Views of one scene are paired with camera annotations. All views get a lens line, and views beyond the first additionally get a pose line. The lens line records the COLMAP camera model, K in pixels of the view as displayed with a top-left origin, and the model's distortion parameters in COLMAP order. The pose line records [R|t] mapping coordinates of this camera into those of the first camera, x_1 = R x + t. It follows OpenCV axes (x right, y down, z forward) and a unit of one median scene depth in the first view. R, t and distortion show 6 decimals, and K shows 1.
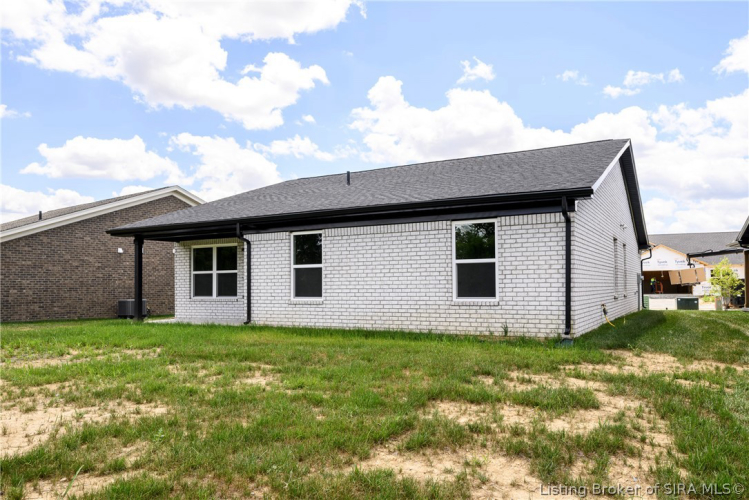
lens RADIAL K [[556.0, 0, 374.5], [0, 556.0, 250.0], [0, 0, 1]] dist [0.002169, -0.000311]
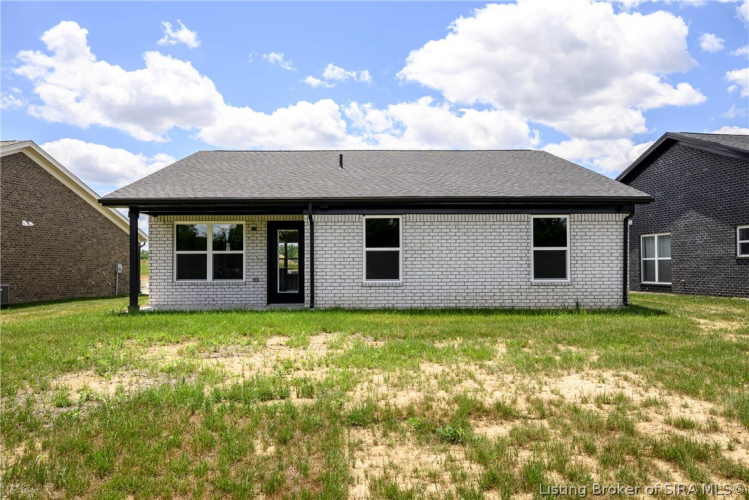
lens RADIAL K [[570.1, 0, 374.5], [0, 570.1, 250.0], [0, 0, 1]] dist [-0.004336, 0.060296]
pose [[0.870480, 0.019571, 0.491815, -0.644492], [-0.035888, 0.999073, 0.023762, 0.005656], [-0.490894, -0.038335, 0.870376, 0.087400]]
